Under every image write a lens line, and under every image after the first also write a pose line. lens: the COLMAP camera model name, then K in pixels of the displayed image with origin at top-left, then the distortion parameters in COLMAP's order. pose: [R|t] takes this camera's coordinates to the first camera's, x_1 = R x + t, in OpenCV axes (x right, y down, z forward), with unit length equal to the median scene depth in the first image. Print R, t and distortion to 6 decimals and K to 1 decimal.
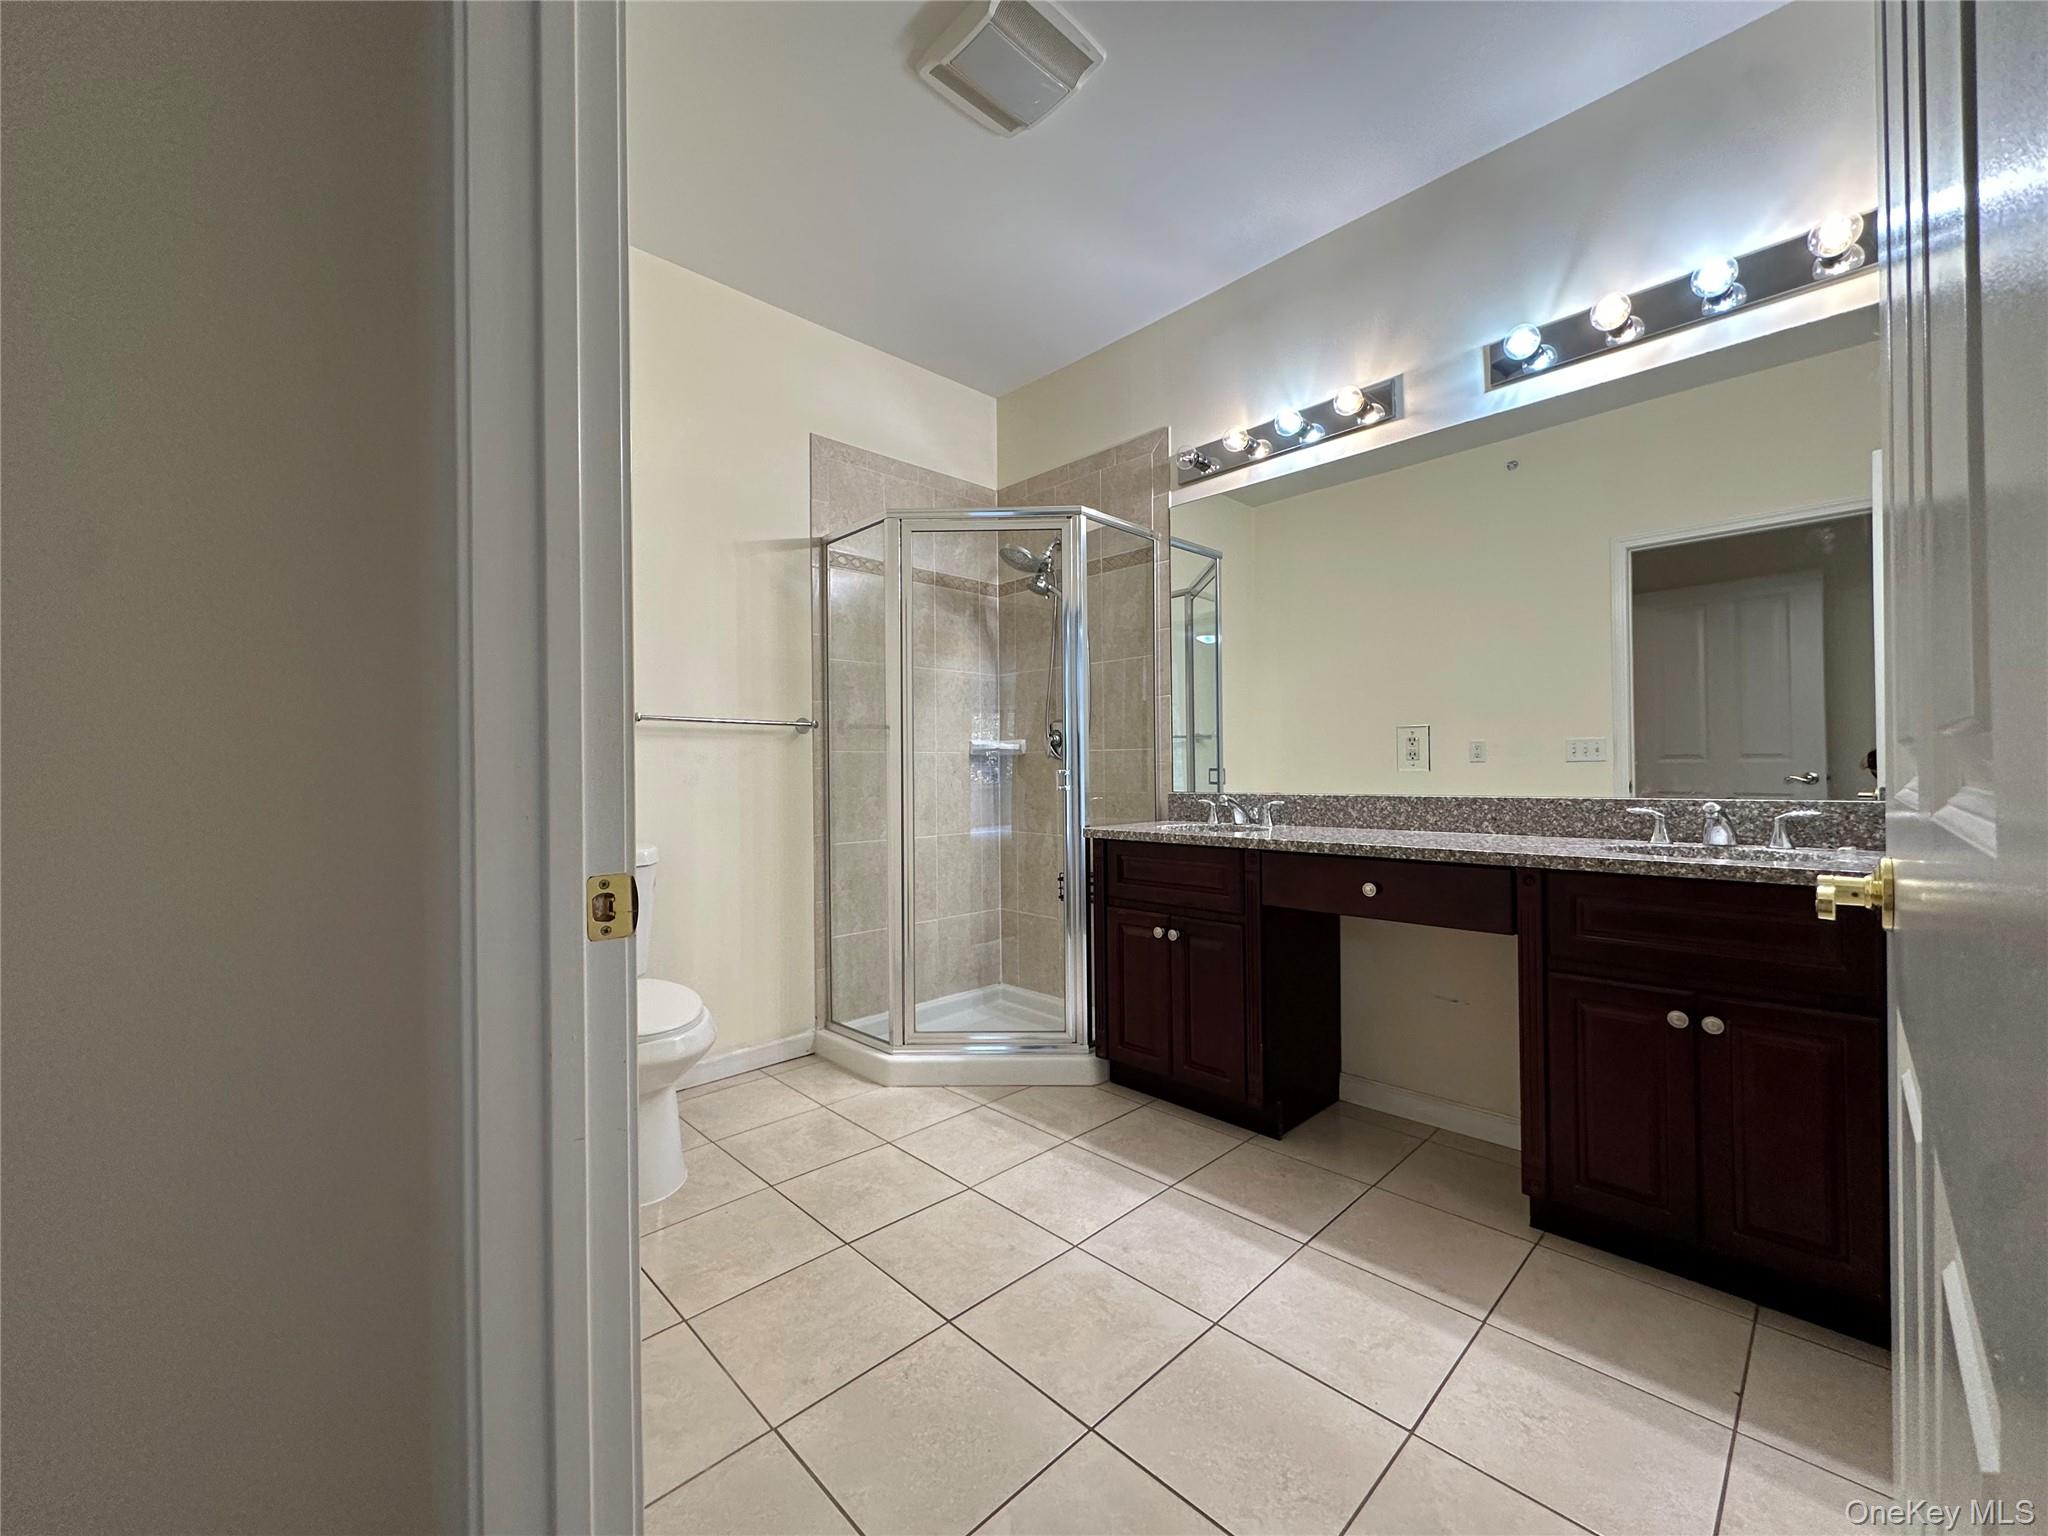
lens RADIAL K [[816.6, 0, 1024.0], [0, 816.6, 768.0], [0, 0, 1]] dist [-0.002362, 0.000669]
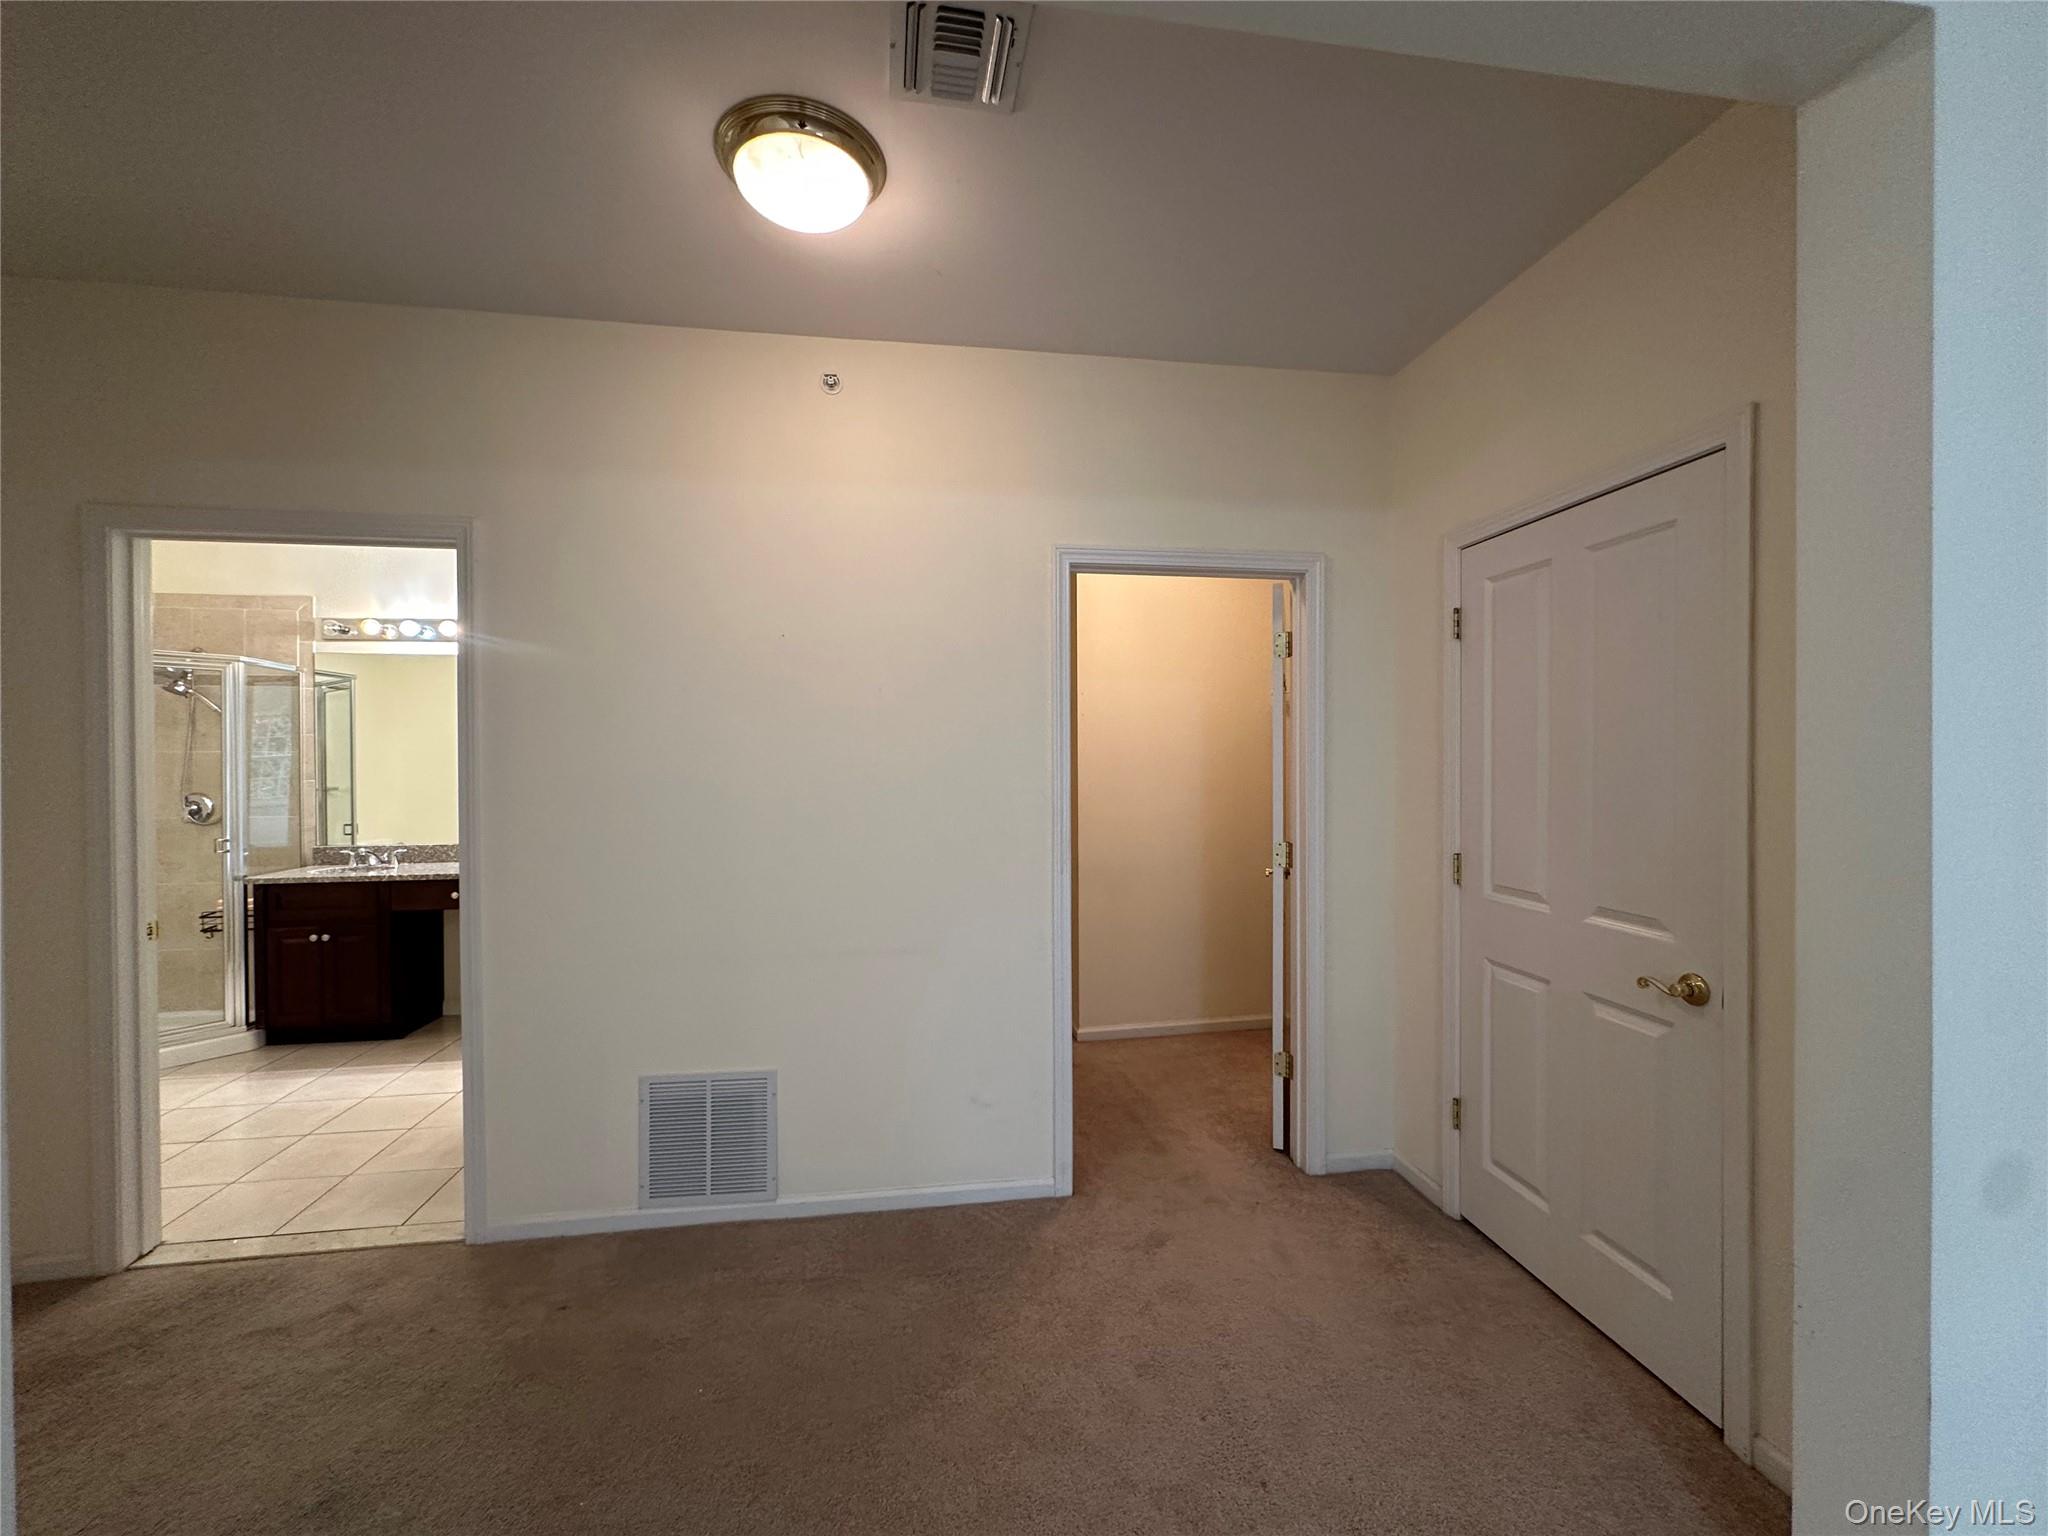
lens RADIAL K [[816.6, 0, 1024.0], [0, 816.6, 768.0], [0, 0, 1]] dist [-0.002362, 0.000669]
pose [[0.579938, 0.000667, 0.814660, -0.308508], [-0.004653, 0.999986, 0.002494, -0.135144], [-0.814647, -0.005237, 0.579933, -0.998111]]
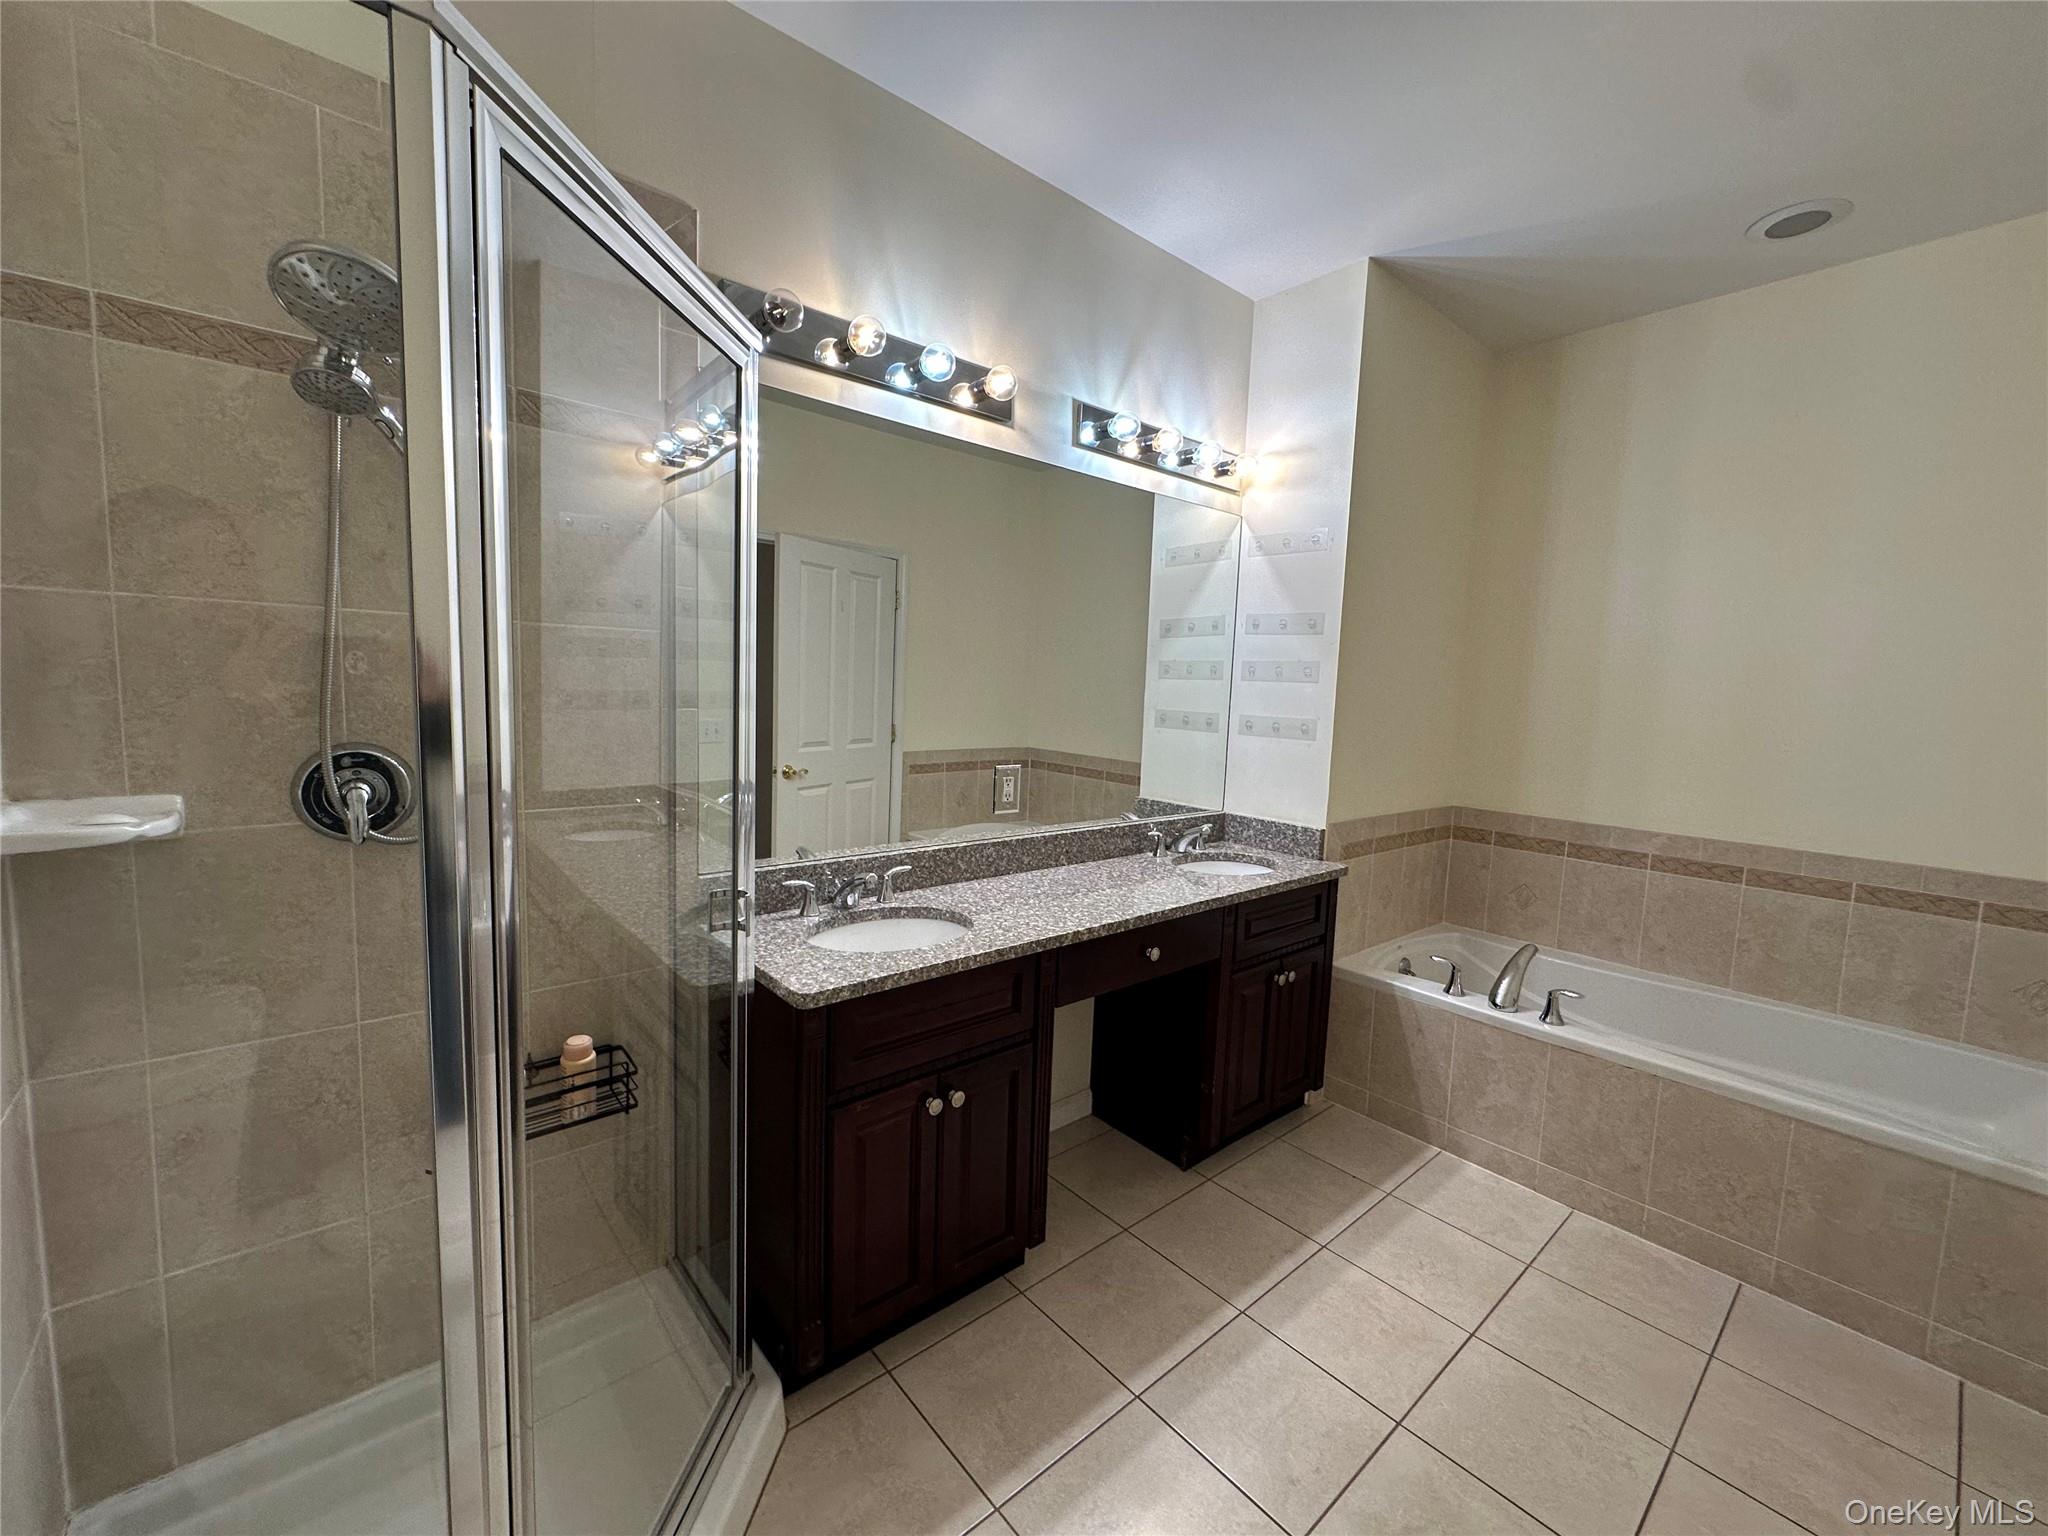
lens RADIAL K [[816.6, 0, 1024.0], [0, 816.6, 768.0], [0, 0, 1]] dist [-0.002362, 0.000669]
pose [[0.056911, -0.088479, 0.994451, -0.420481], [-0.042384, 0.994953, 0.090949, -0.121417], [-0.997479, -0.047325, 0.052874, 0.825749]]
